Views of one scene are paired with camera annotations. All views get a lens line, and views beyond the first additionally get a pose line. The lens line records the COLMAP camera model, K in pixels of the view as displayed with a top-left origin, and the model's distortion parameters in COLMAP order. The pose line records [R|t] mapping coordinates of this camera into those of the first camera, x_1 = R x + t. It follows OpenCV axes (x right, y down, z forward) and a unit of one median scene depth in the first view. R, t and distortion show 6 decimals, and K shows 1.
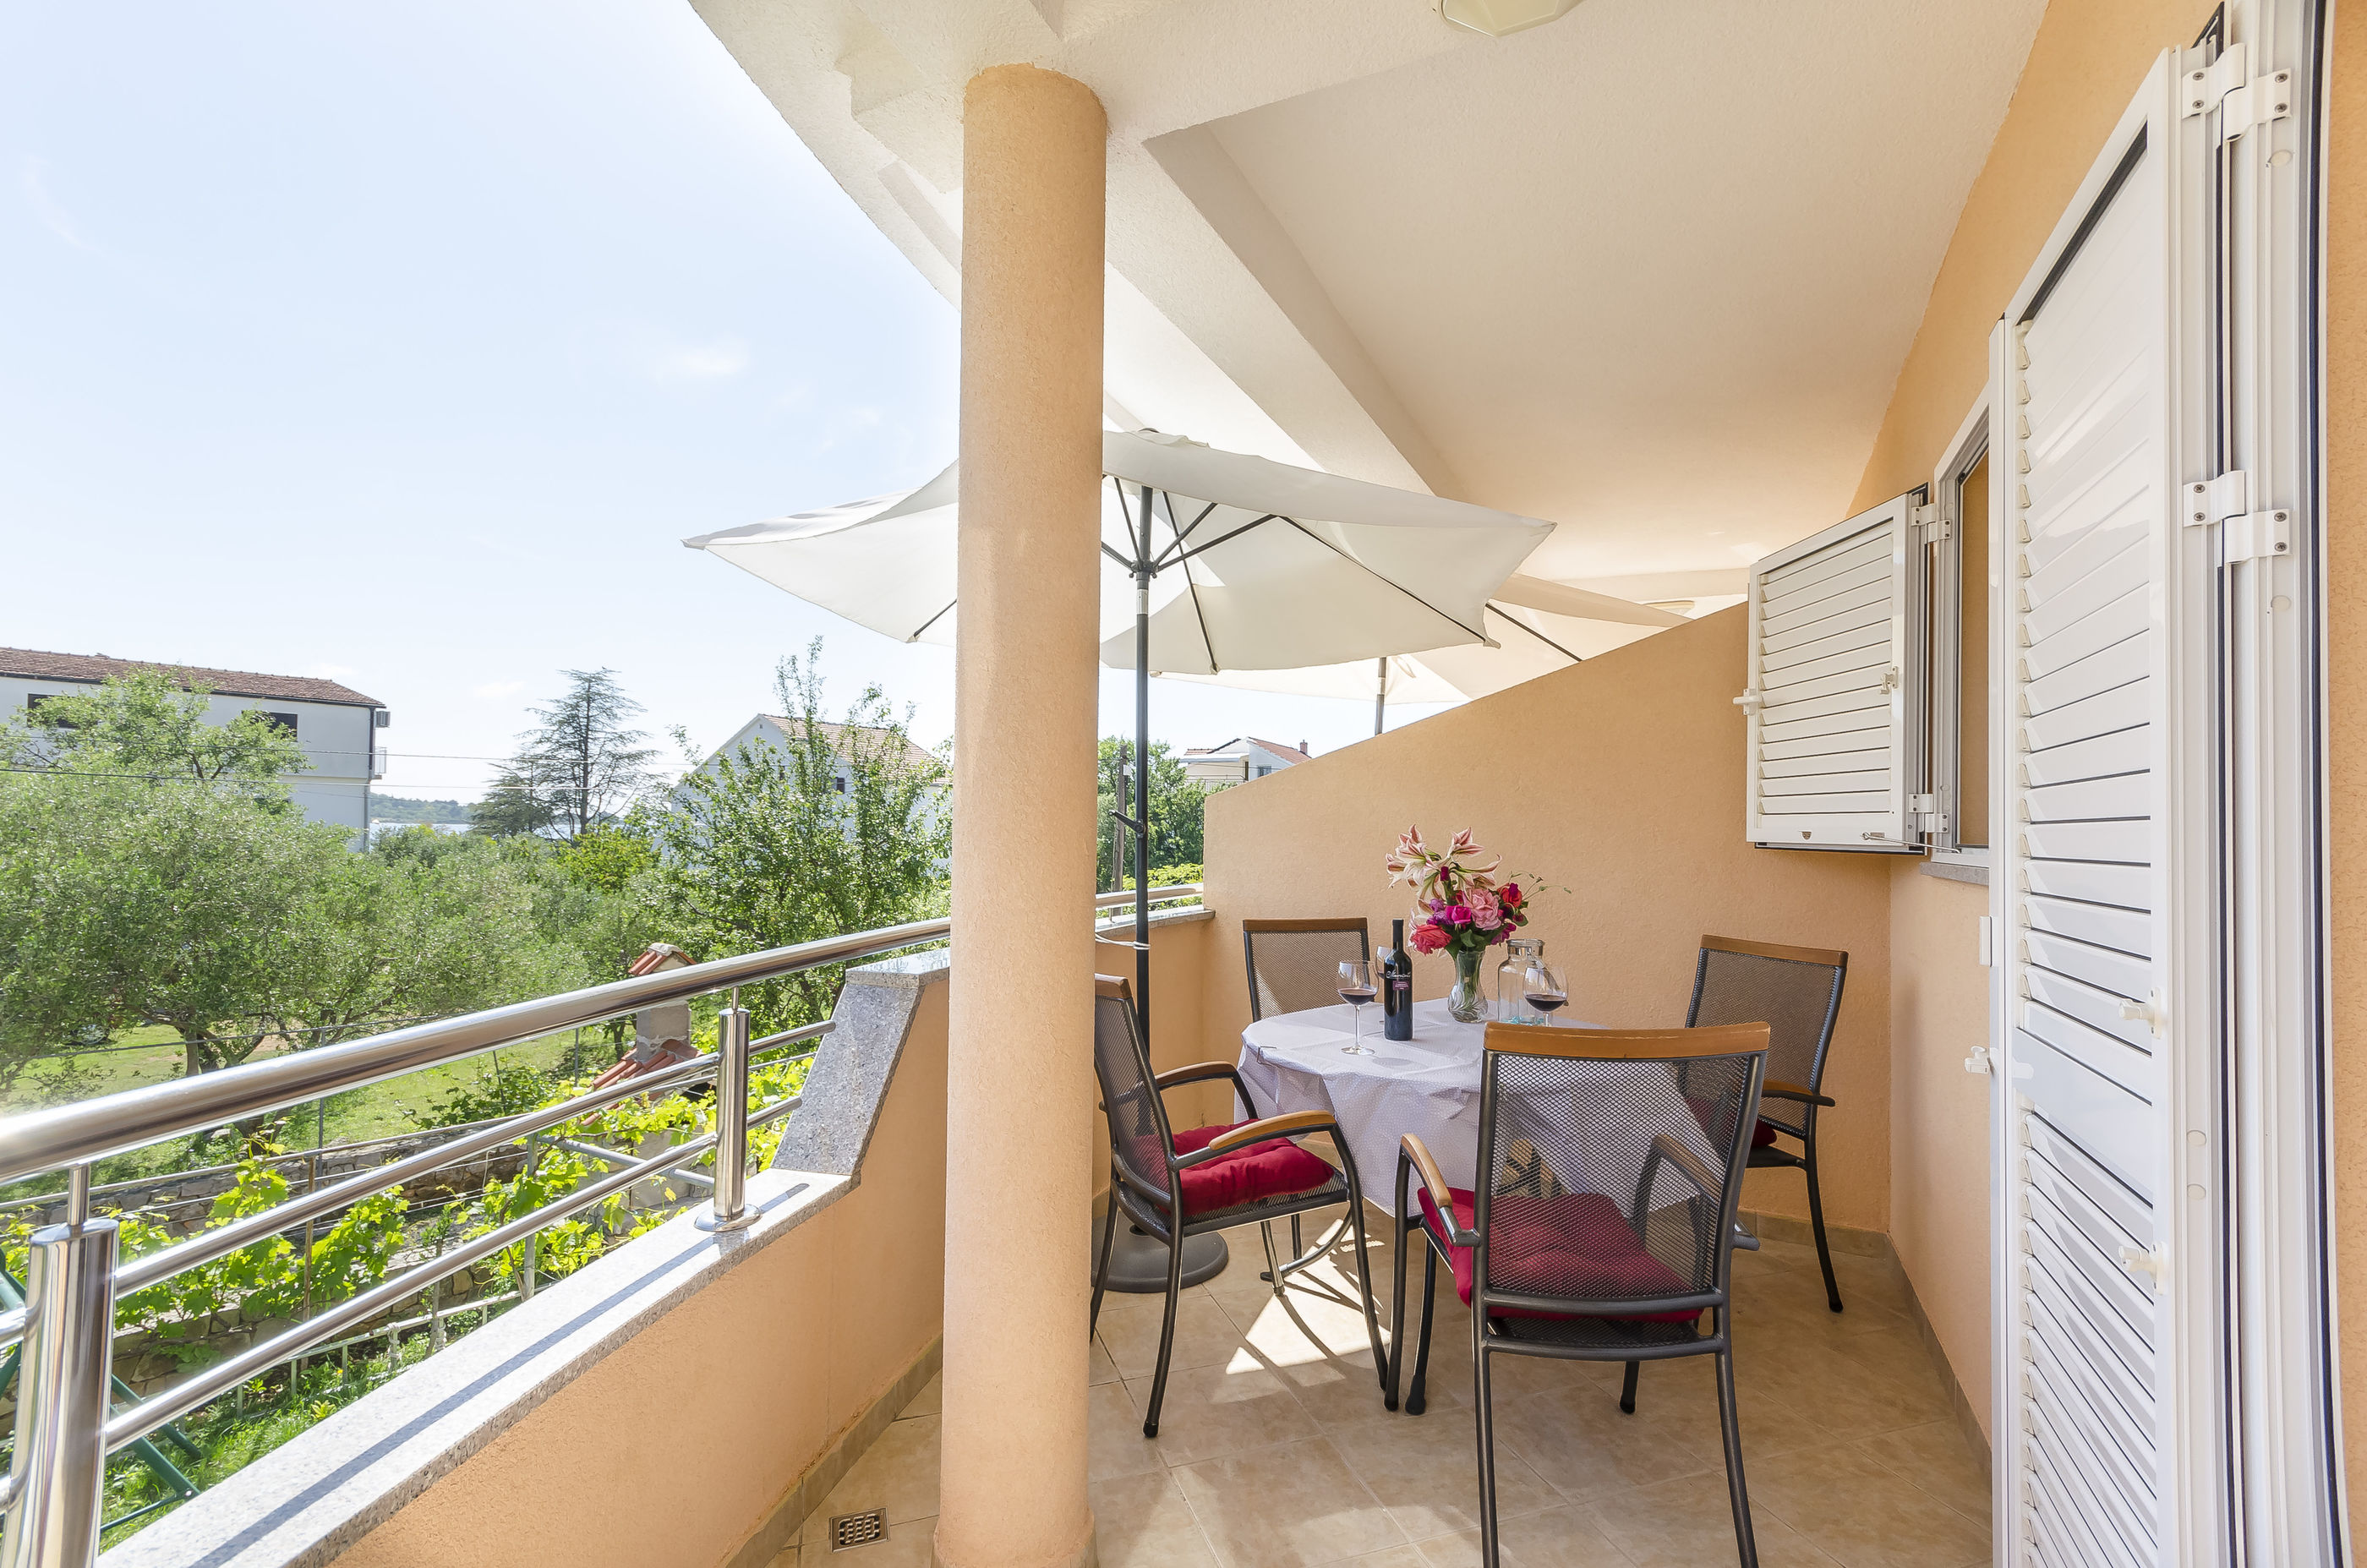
lens RADIAL K [[1046.9, 0, 1166.1], [0, 1046.9, 790.6], [0, 0, 1]] dist [-0.000110, 0.000653]
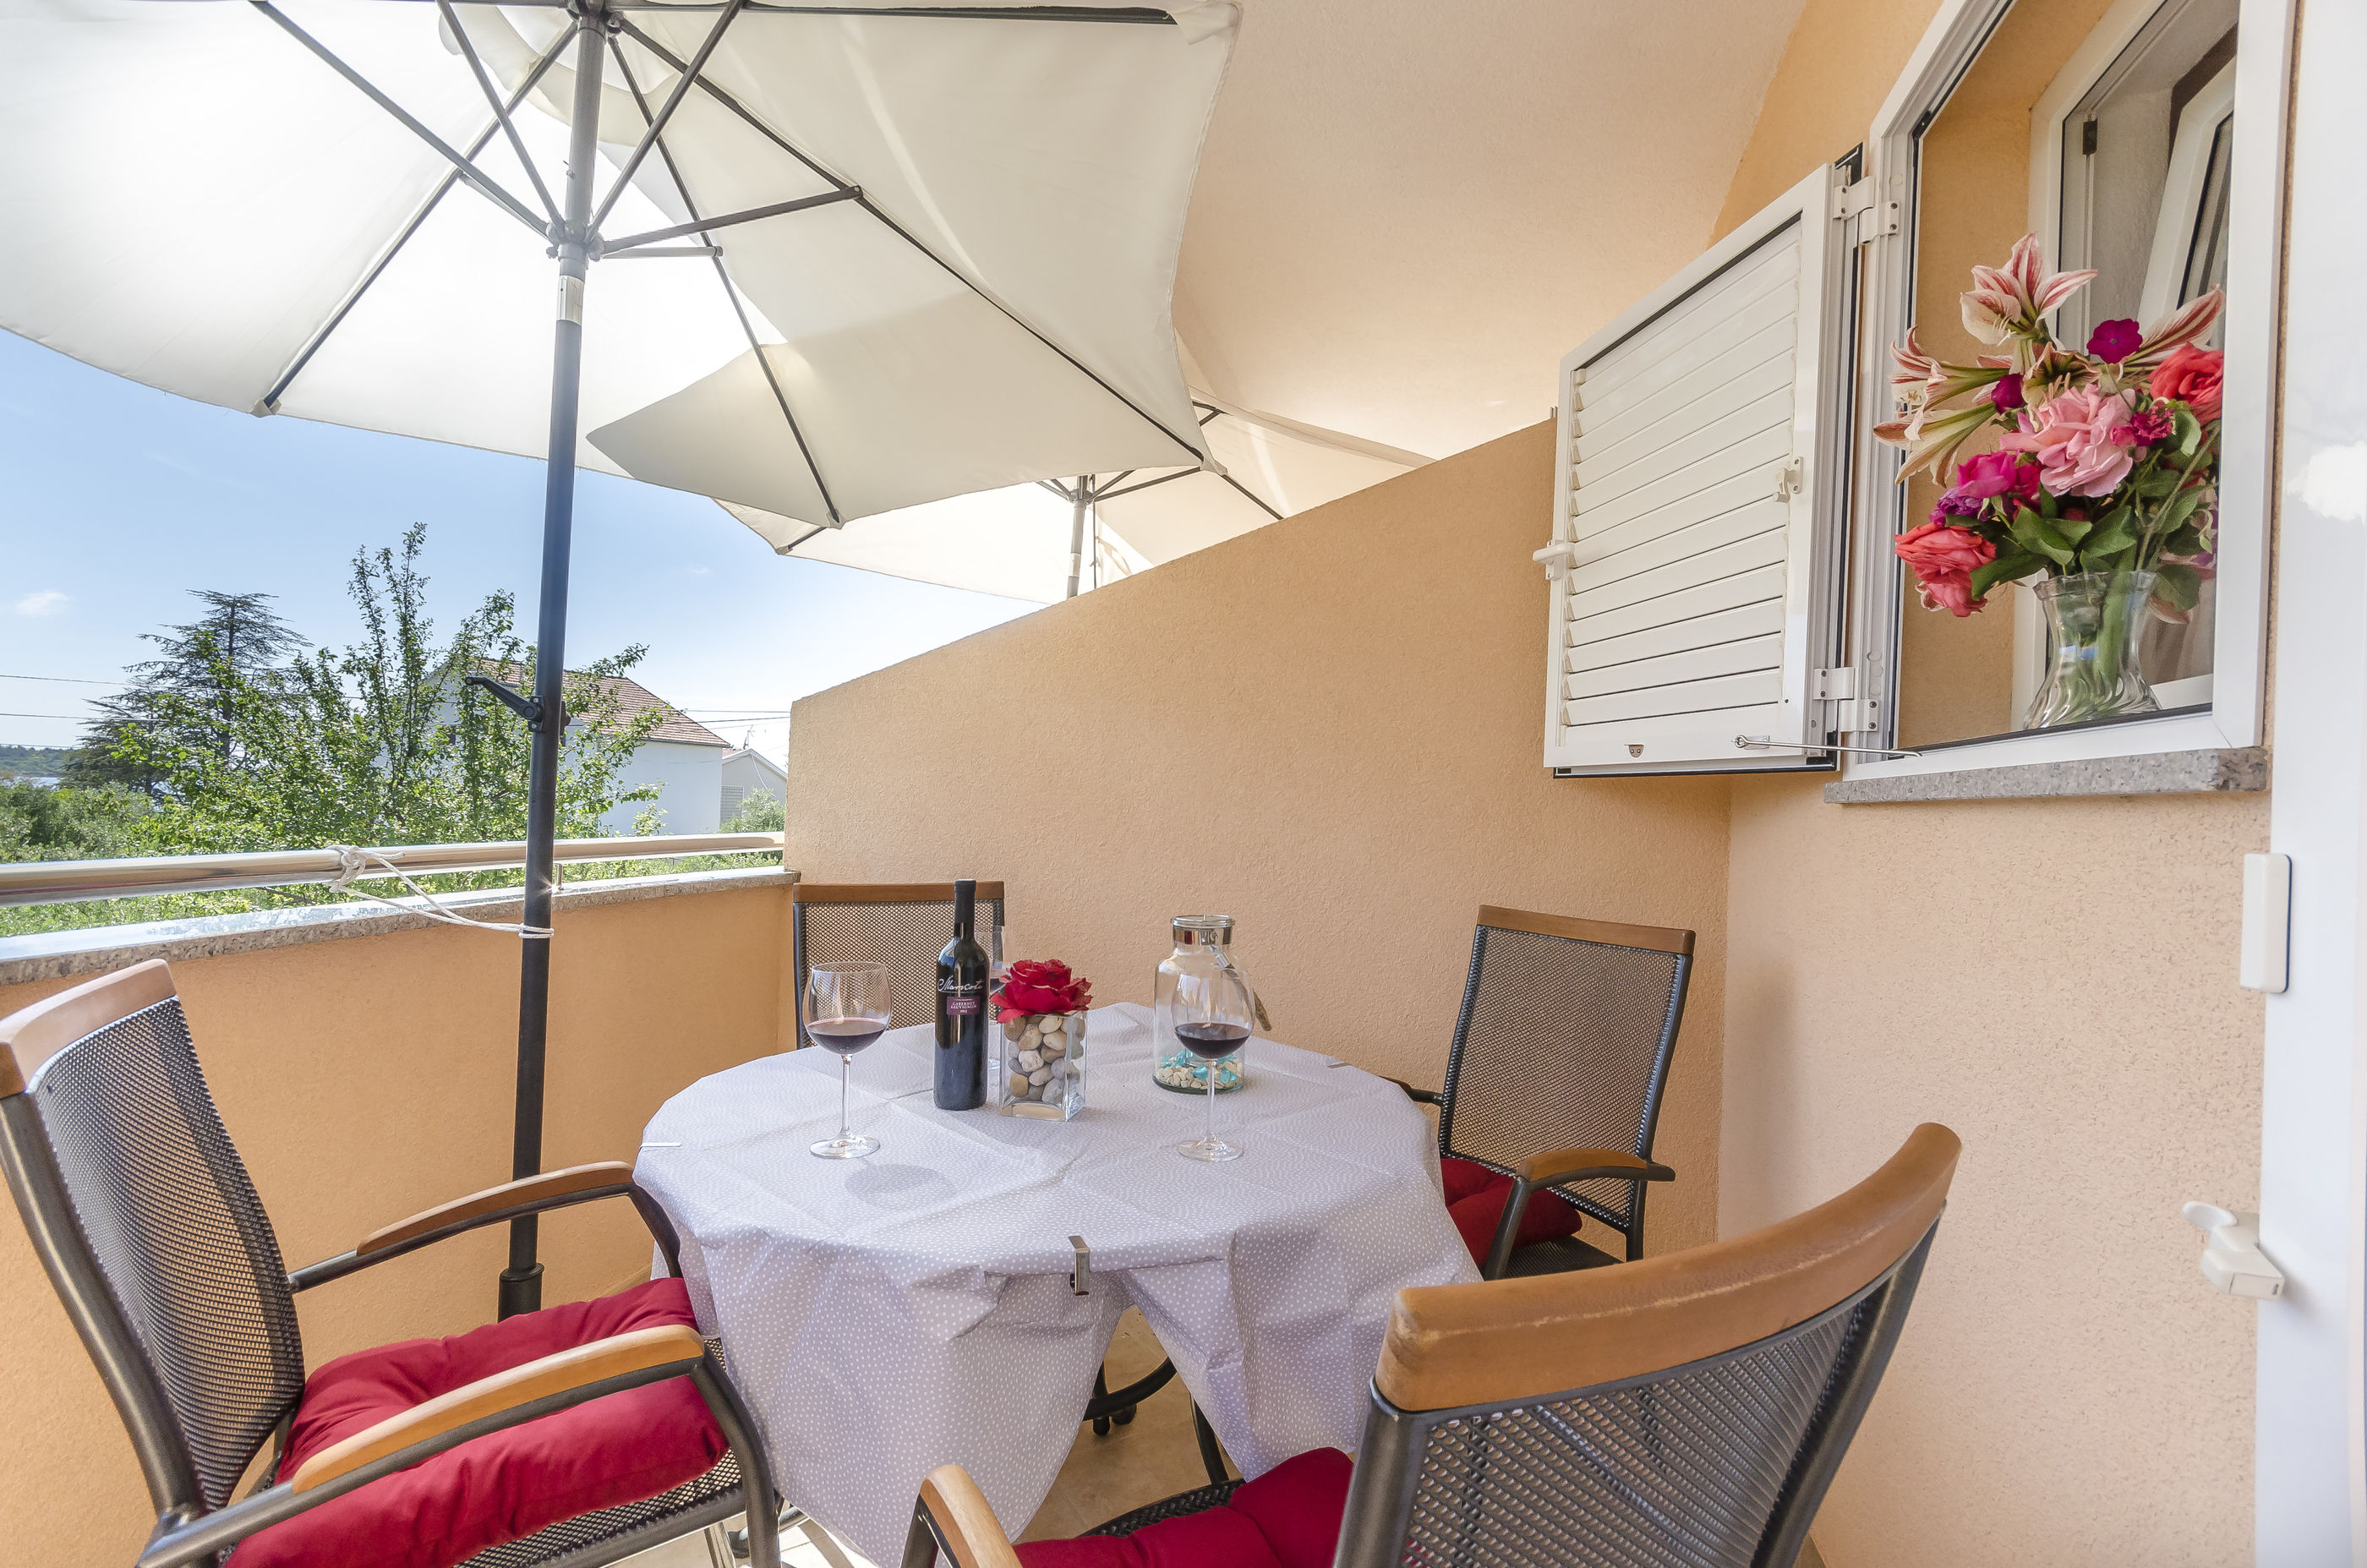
lens RADIAL K [[1046.9, 0, 1192.0], [0, 1046.9, 786.9], [0, 0, 1]] dist [-0.000110, 0.000653]
pose [[0.974529, 0.018869, 0.223468, 0.187456], [-0.024389, 0.999461, 0.021966, 0.053764], [-0.222933, -0.026857, 0.974464, 0.402235]]
